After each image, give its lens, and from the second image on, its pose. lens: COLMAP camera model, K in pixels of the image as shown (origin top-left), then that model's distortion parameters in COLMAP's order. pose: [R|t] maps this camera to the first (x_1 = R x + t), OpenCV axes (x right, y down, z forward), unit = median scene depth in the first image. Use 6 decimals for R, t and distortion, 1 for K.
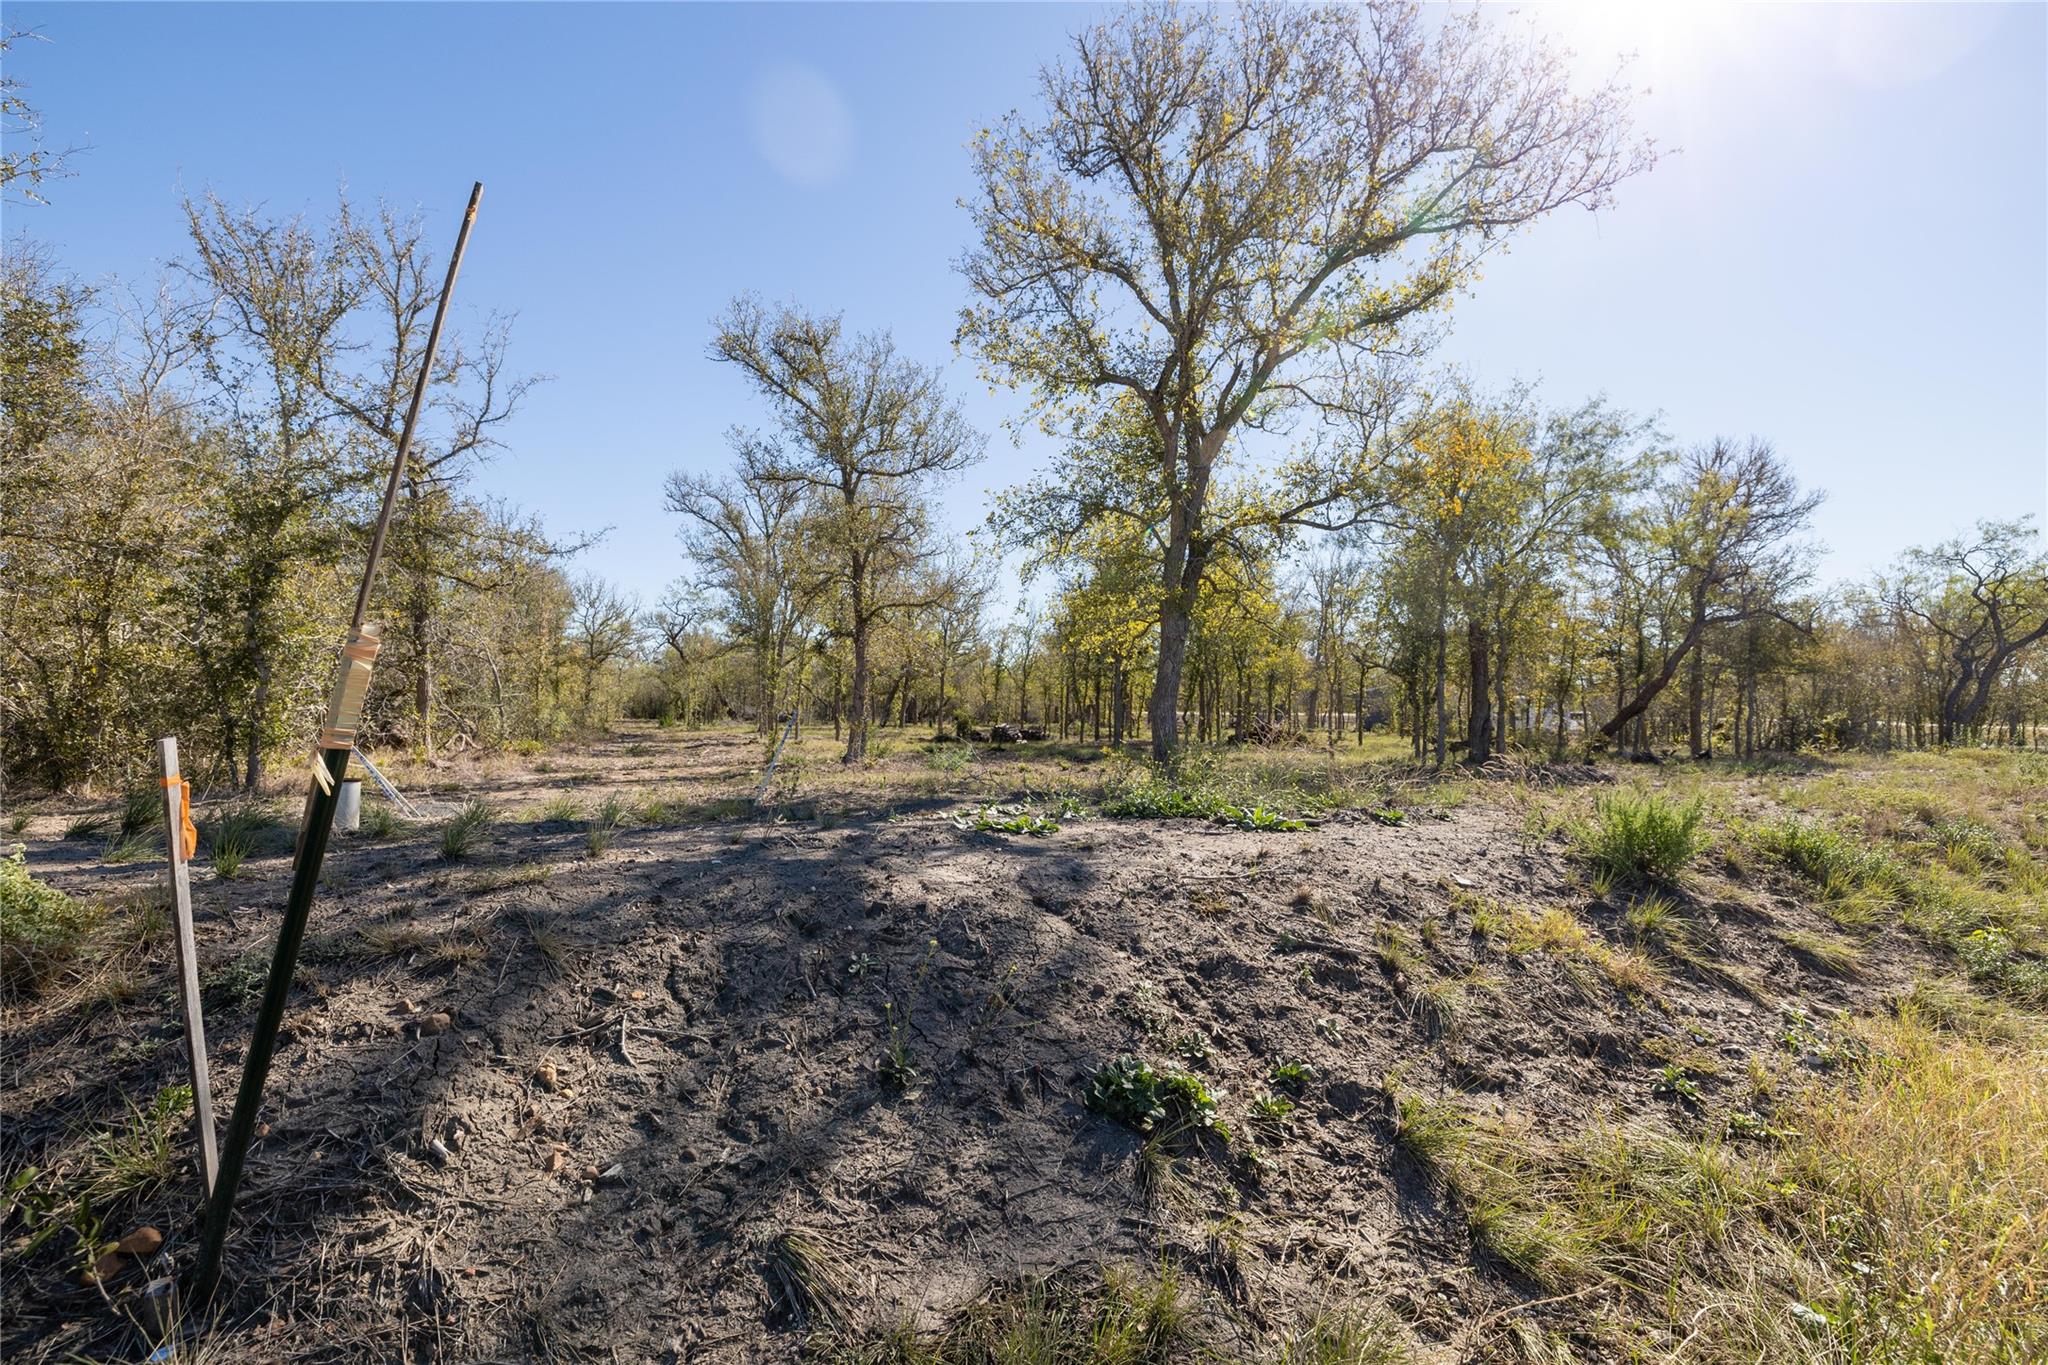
lens RADIAL K [[865.7, 0, 1020.6], [0, 865.7, 683.6], [0, 0, 1]] dist [-0.001959, -0.000053]
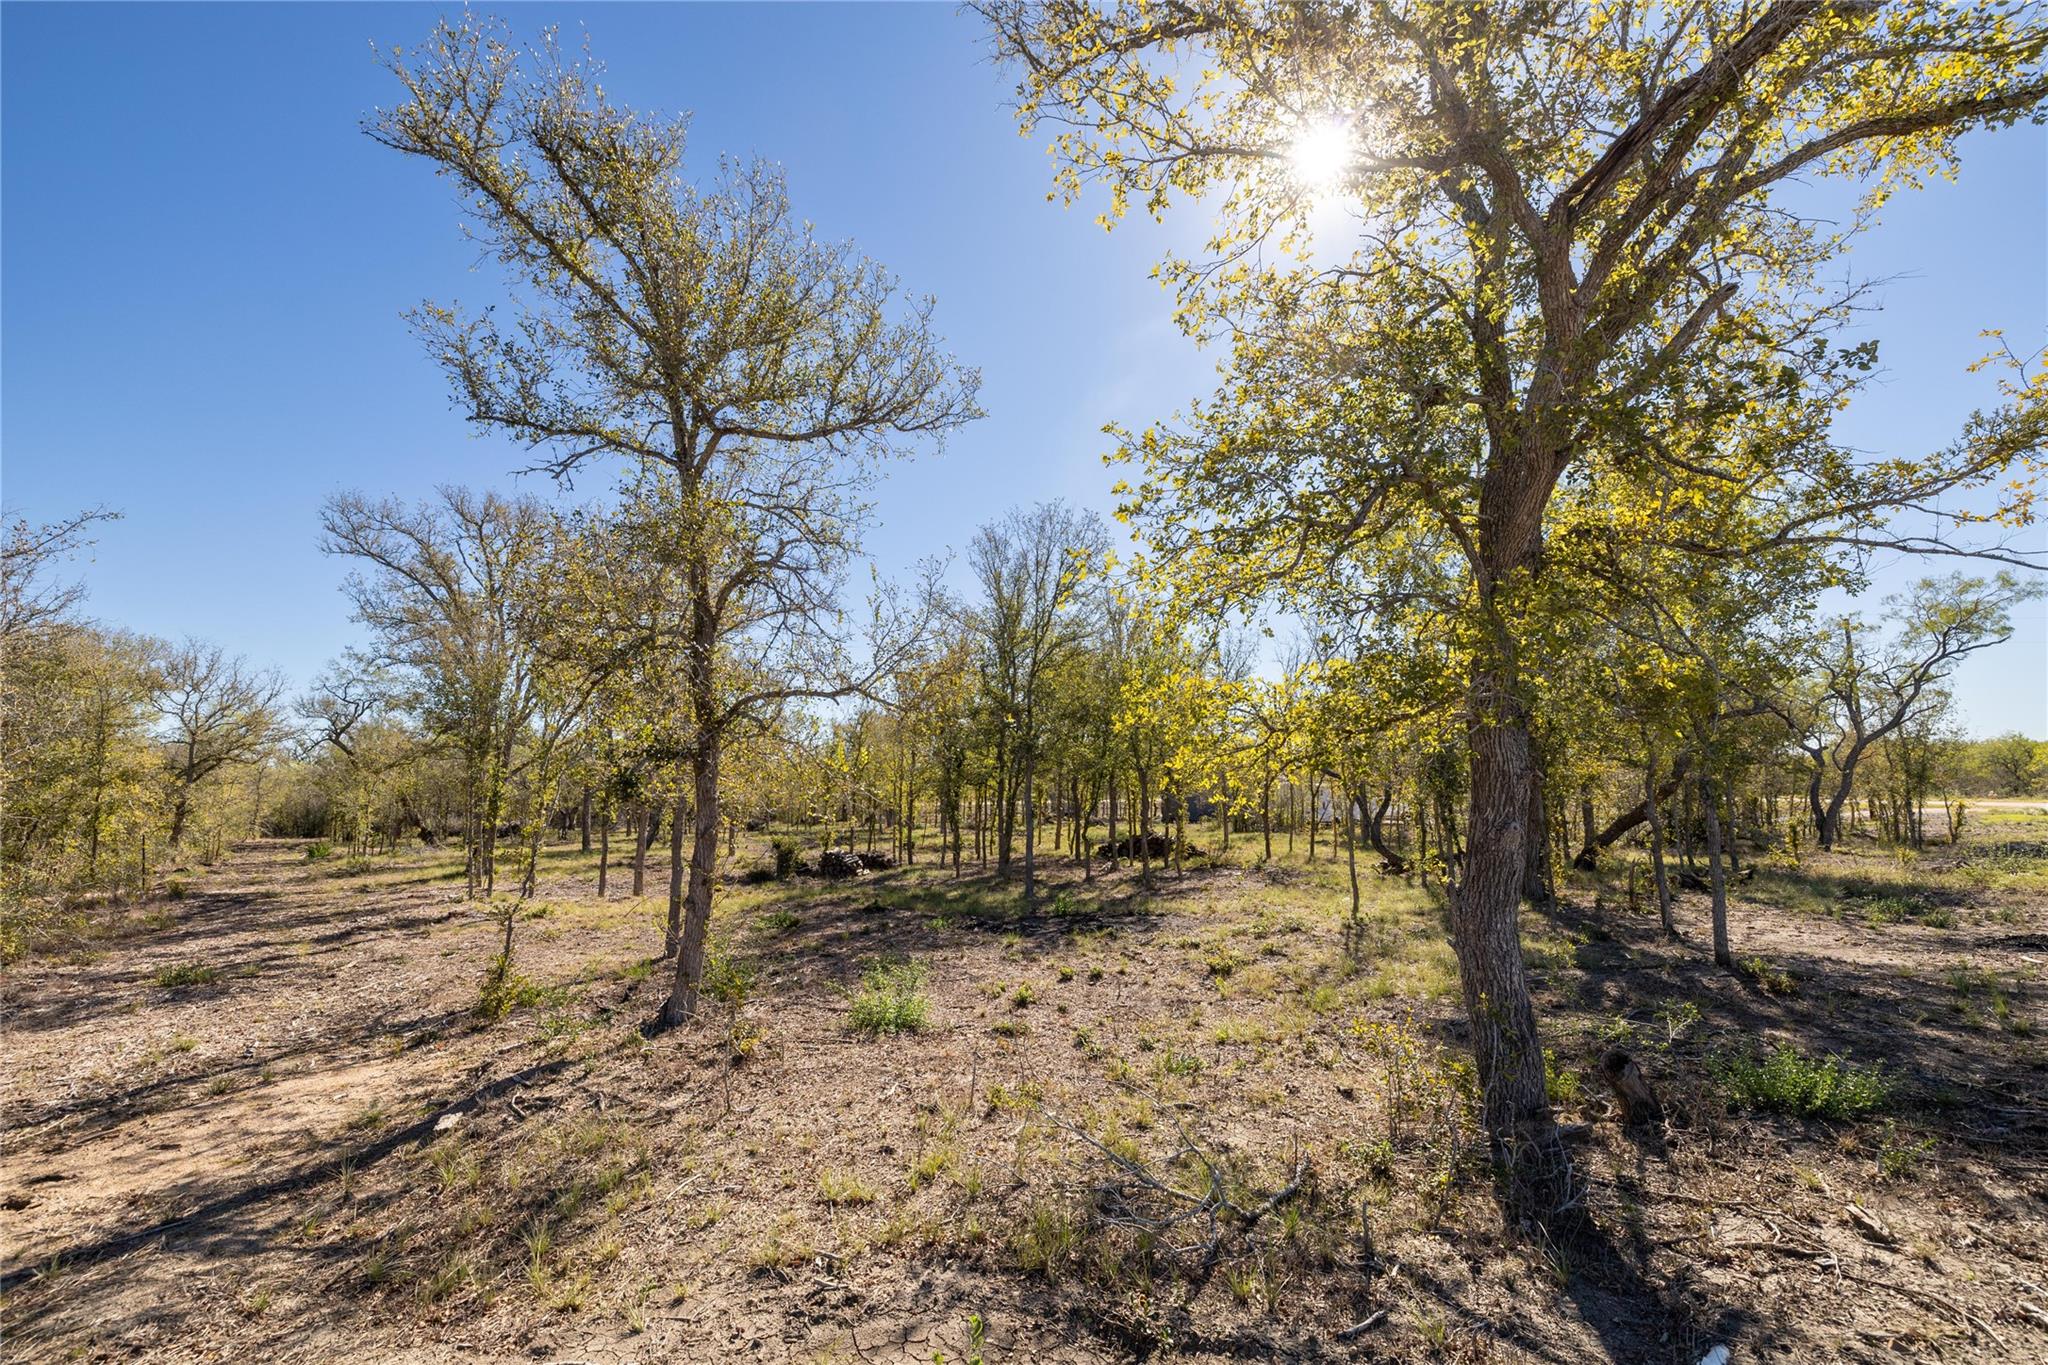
lens RADIAL K [[865.7, 0, 1029.6], [0, 865.7, 683.6], [0, 0, 1]] dist [-0.001959, -0.000053]
pose [[0.961222, 0.006956, 0.275687, -0.065605], [0.020098, 0.995256, -0.095188, -0.020699], [-0.275042, 0.097038, 0.956523, 0.214236]]
